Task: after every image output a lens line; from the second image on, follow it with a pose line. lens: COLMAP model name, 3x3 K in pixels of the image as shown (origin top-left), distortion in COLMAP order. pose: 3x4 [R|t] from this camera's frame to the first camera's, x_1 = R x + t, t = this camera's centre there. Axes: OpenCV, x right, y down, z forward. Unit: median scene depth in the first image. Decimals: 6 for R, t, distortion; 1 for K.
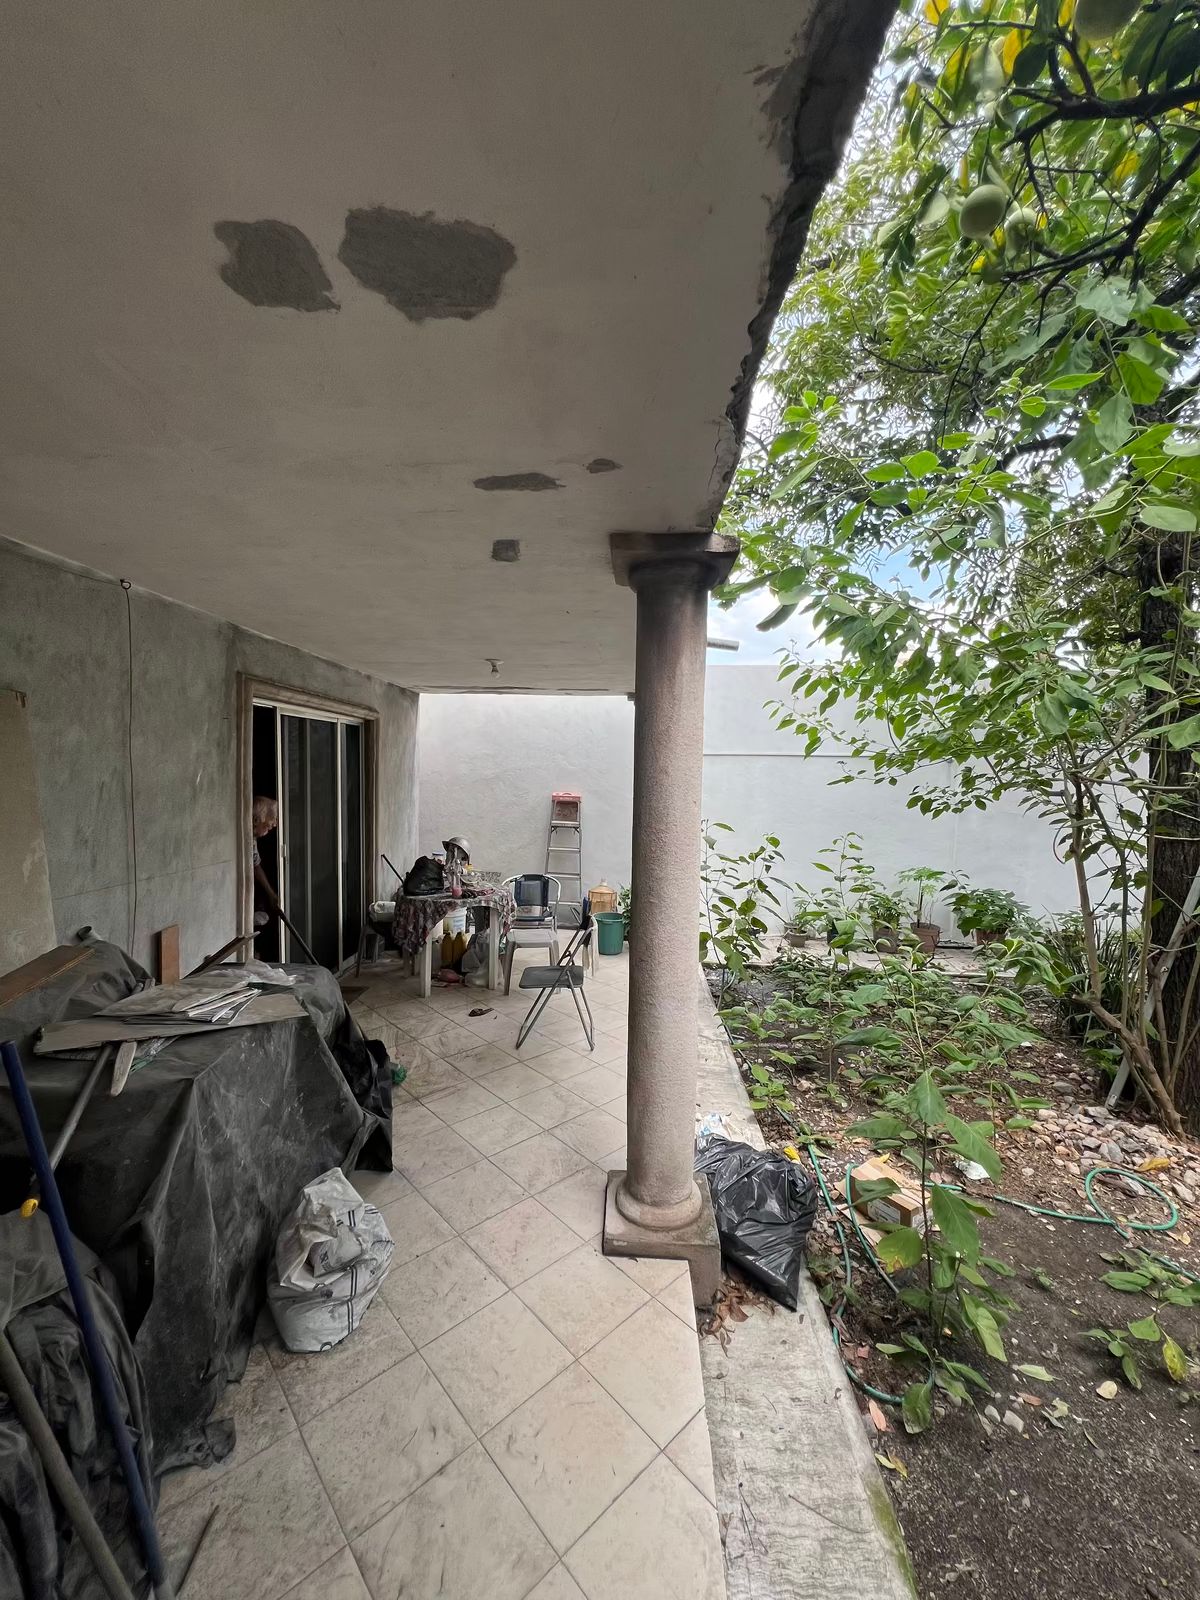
lens RADIAL K [[636.4, 0, 600.0], [0, 636.4, 800.0], [0, 0, 1]] dist [-0.001874, 0.000243]
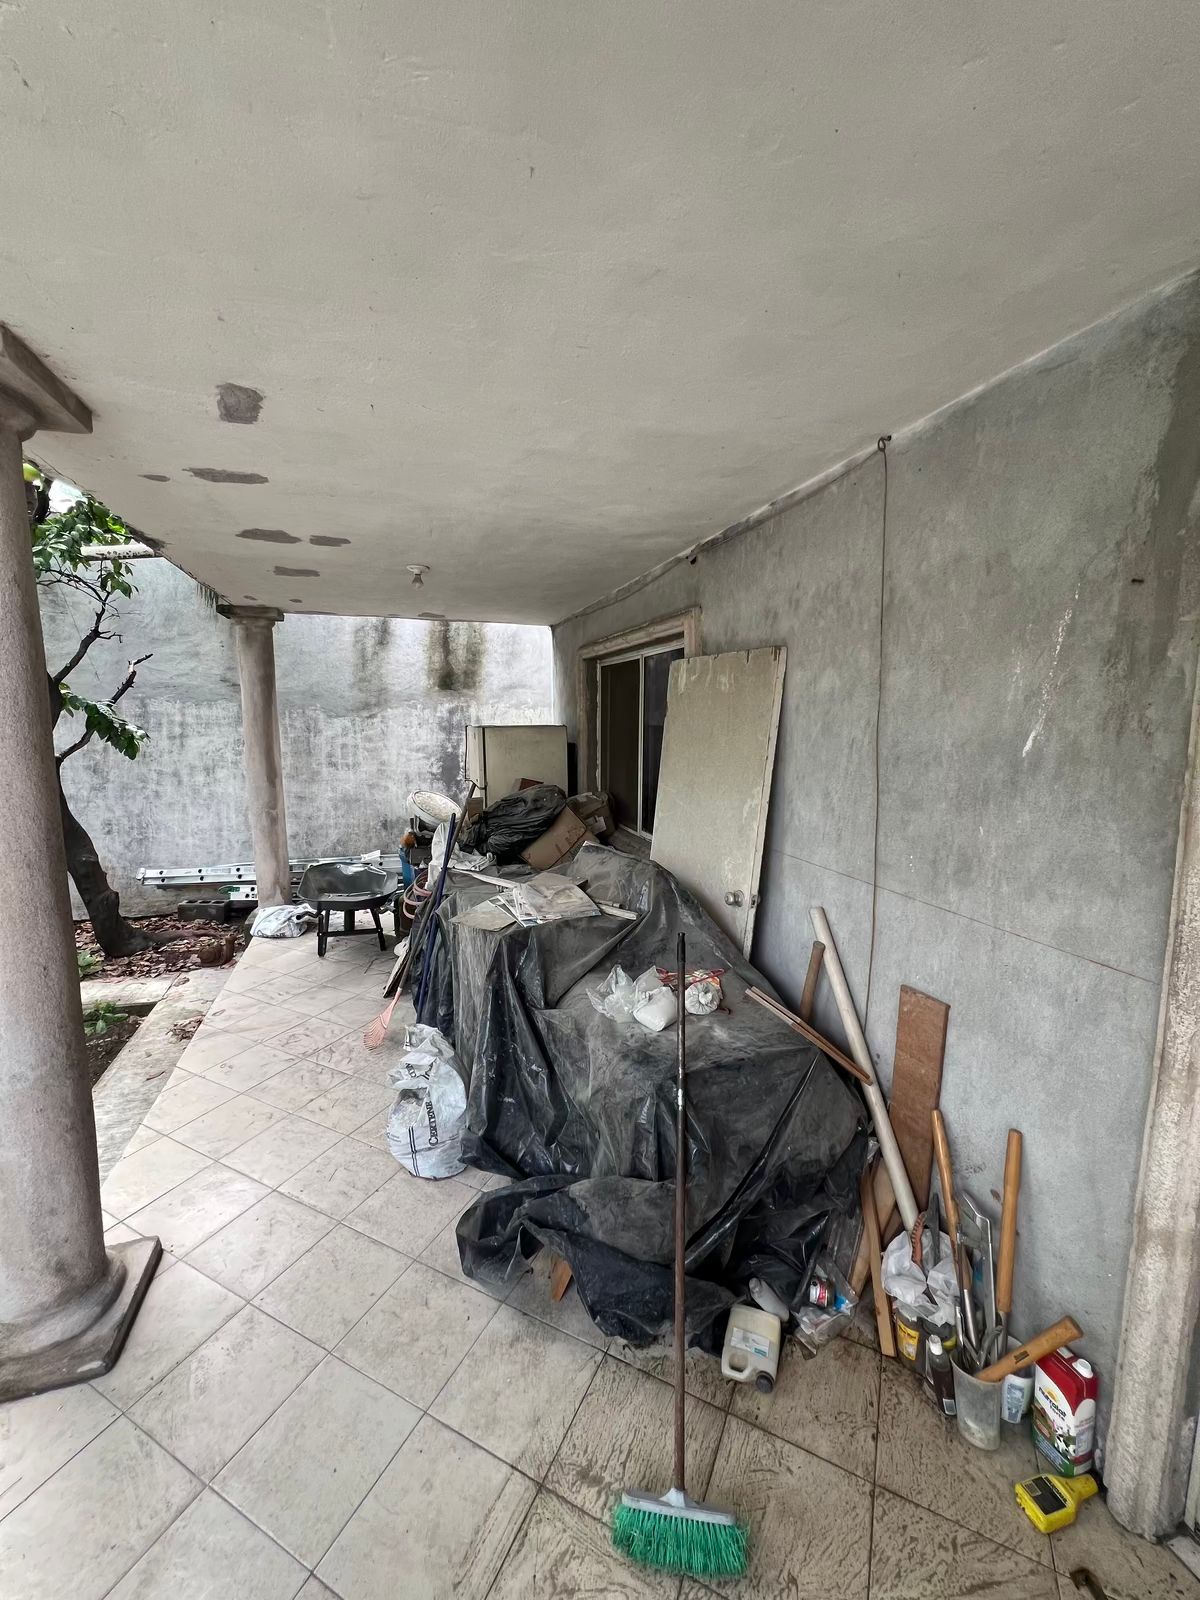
lens RADIAL K [[636.4, 0, 600.0], [0, 636.4, 800.0], [0, 0, 1]] dist [-0.001874, 0.000243]
pose [[-0.934174, 0.026466, -0.355835, -0.237217], [-0.034208, 0.986009, 0.163143, -0.073301], [0.355175, 0.164576, -0.920199, 1.705268]]
